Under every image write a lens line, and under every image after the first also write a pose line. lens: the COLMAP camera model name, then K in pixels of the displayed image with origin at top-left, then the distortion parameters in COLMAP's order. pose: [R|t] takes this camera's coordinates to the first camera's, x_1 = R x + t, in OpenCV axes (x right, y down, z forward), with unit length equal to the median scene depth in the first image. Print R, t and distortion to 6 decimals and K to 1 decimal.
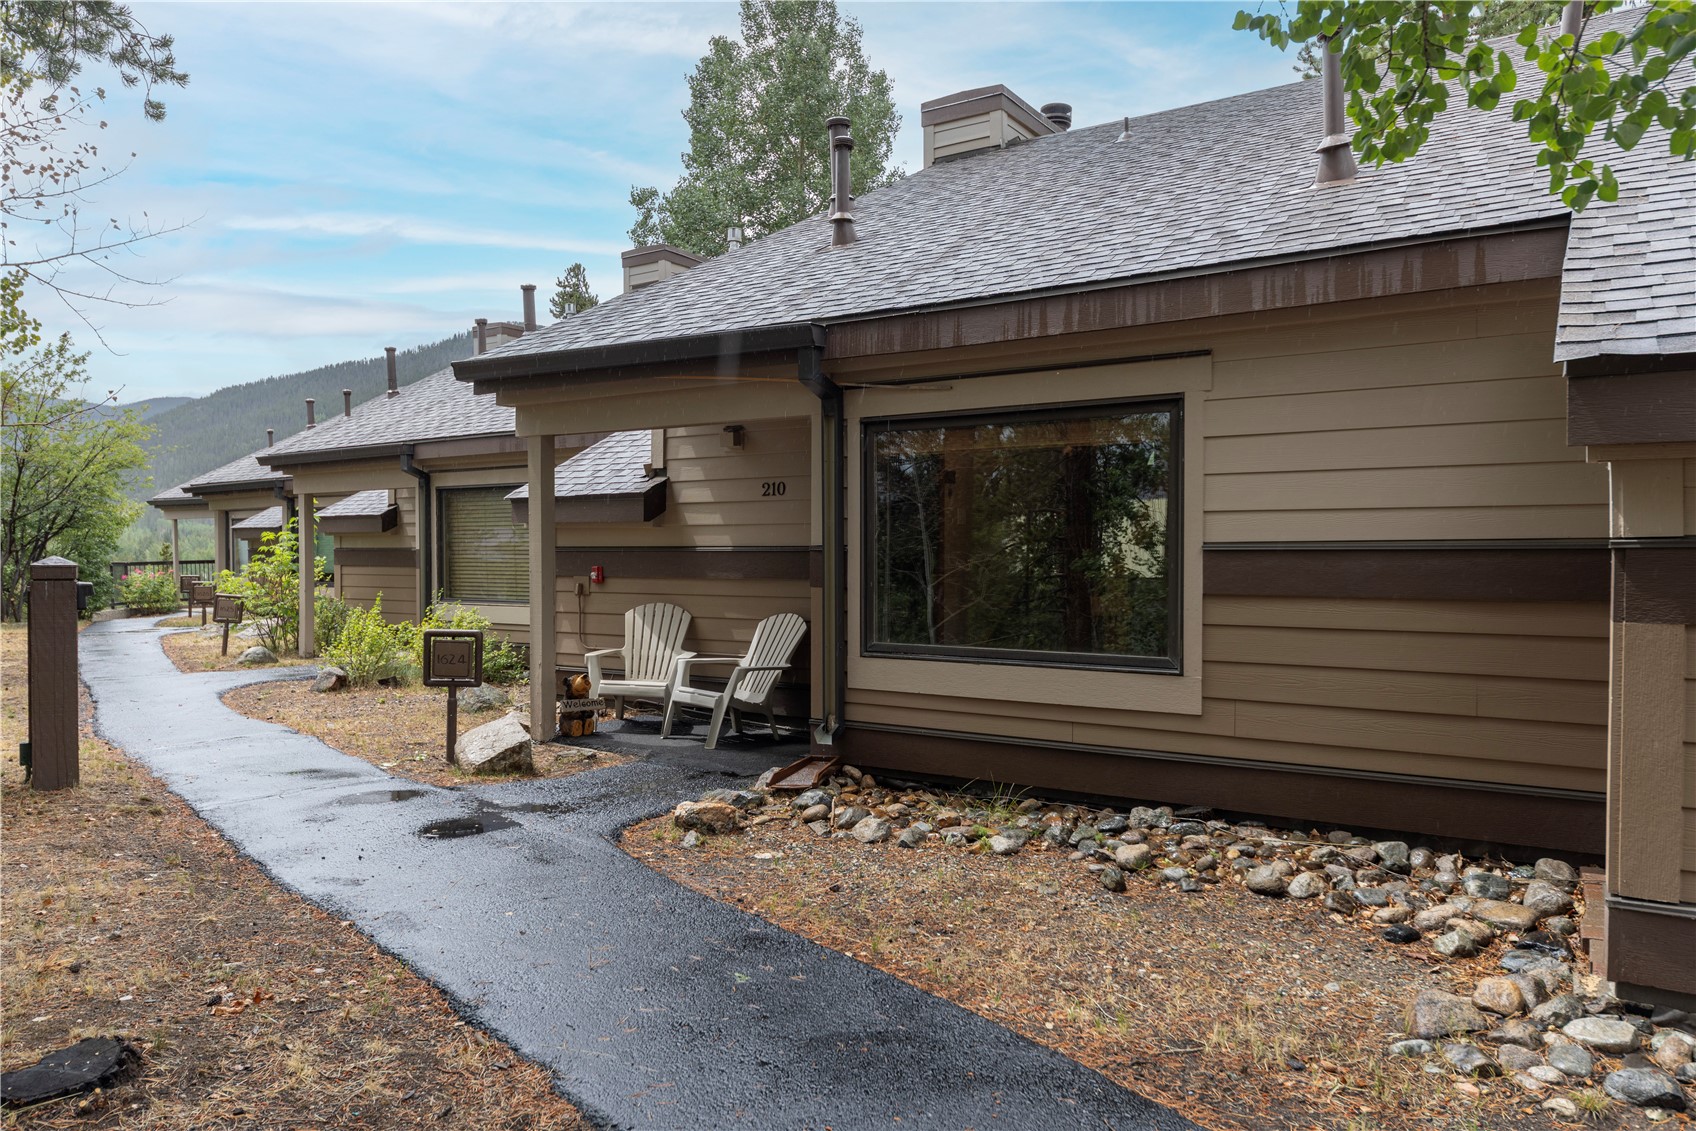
lens RADIAL K [[1131.2, 0, 847.1], [0, 1131.2, 516.1], [0, 0, 1]] dist [0.028283, -0.034366]
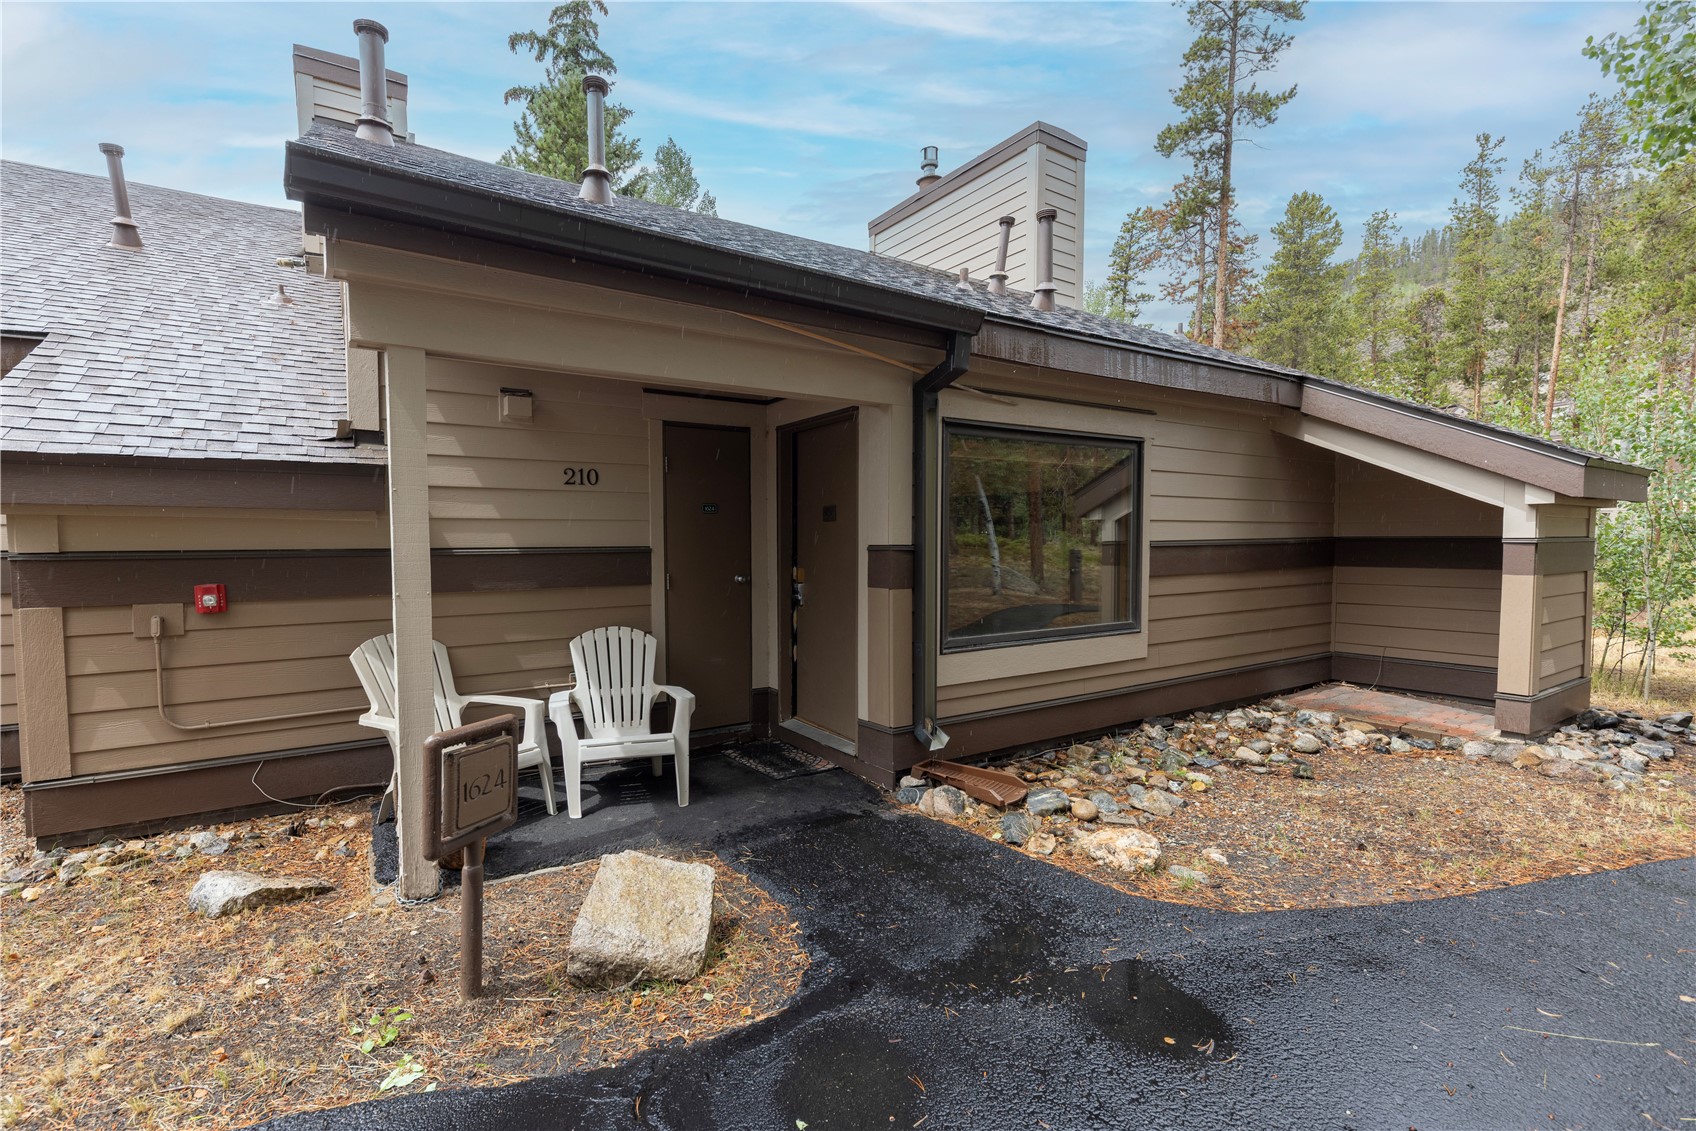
lens RADIAL K [[723.7, 0, 848.0], [0, 723.7, 565.5], [0, 0, 1]] dist [0.009180, -0.000335]
pose [[0.444671, -0.033079, 0.895083, -0.598572], [-0.018363, 0.998771, 0.046034, 0.016727], [-0.895506, -0.036906, 0.443517, 0.792691]]
